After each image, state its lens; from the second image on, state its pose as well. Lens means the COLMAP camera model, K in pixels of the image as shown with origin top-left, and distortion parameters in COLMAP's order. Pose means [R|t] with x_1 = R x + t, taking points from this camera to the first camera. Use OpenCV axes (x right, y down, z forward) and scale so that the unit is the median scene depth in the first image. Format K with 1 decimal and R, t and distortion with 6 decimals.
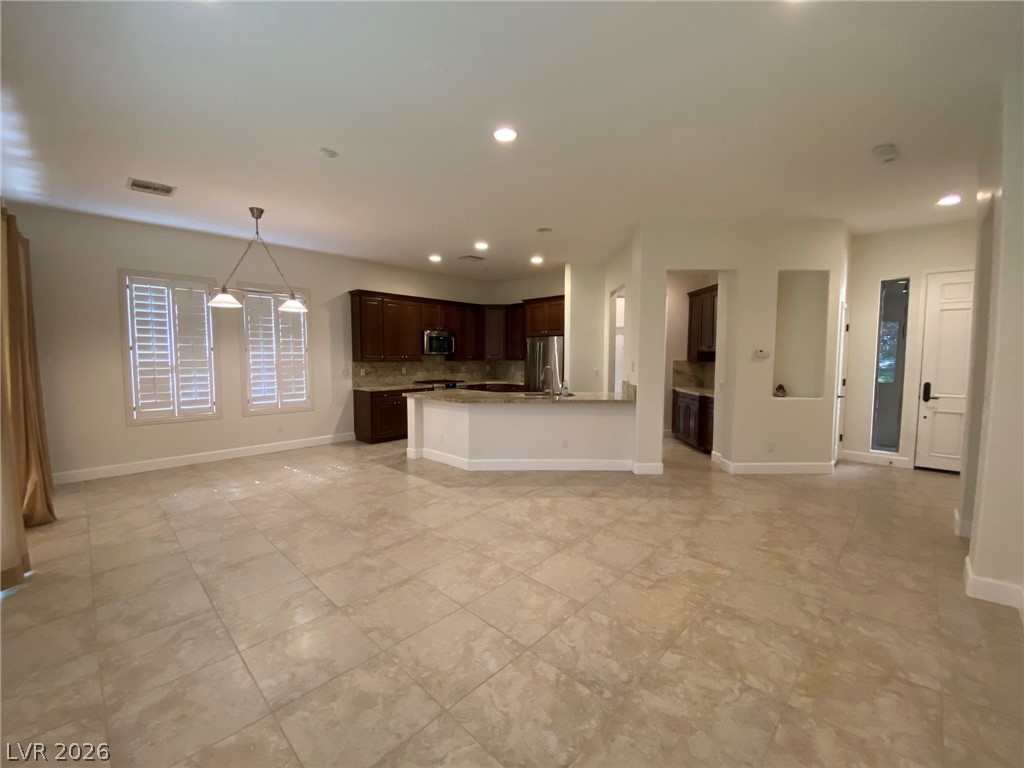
lens RADIAL K [[416.6, 0, 513.0], [0, 416.6, 380.7], [0, 0, 1]] dist [-0.000481, -0.001351]
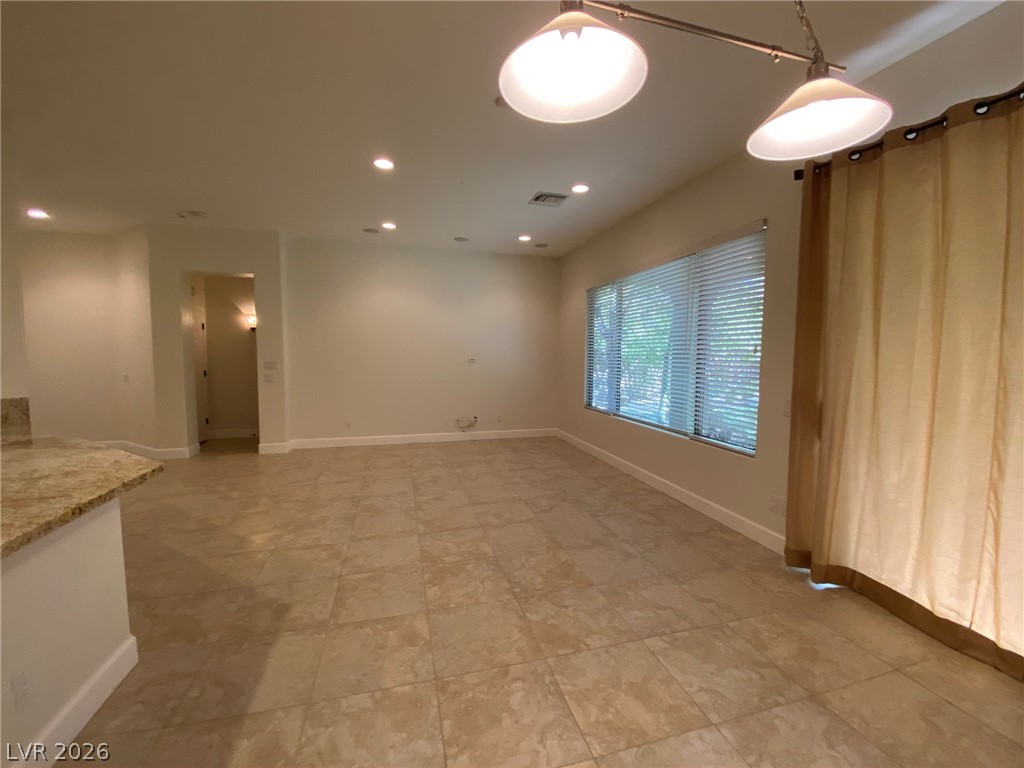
lens RADIAL K [[416.6, 0, 518.8], [0, 416.6, 381.1], [0, 0, 1]] dist [-0.000481, -0.001351]
pose [[-0.865315, -0.036830, 0.499873, -0.674691], [0.031910, 0.991226, 0.128271, -0.077539], [-0.500211, 0.126946, -0.856548, 1.315853]]
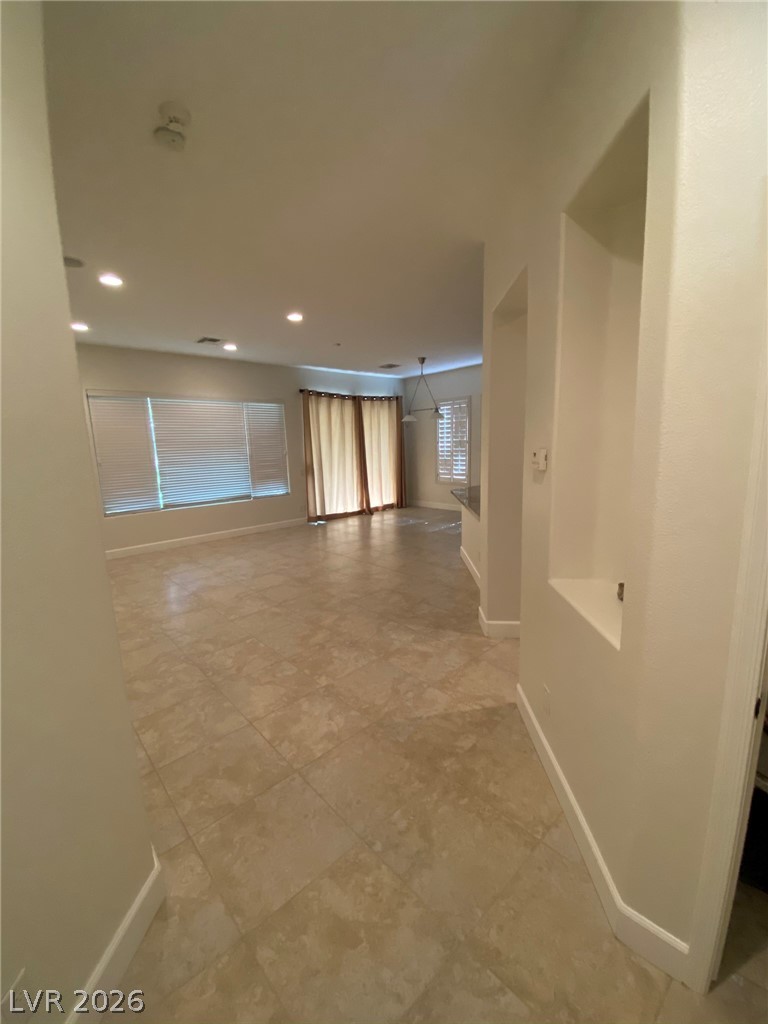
lens RADIAL K [[416.6, 0, 390.1], [0, 416.6, 512.4], [0, 0, 1]] dist [-0.000481, -0.001351]
pose [[-0.045427, 0.166761, -0.984950, 1.146934], [-0.040507, 0.984850, 0.168612, -0.087318], [0.998146, 0.047557, -0.037983, 1.003572]]
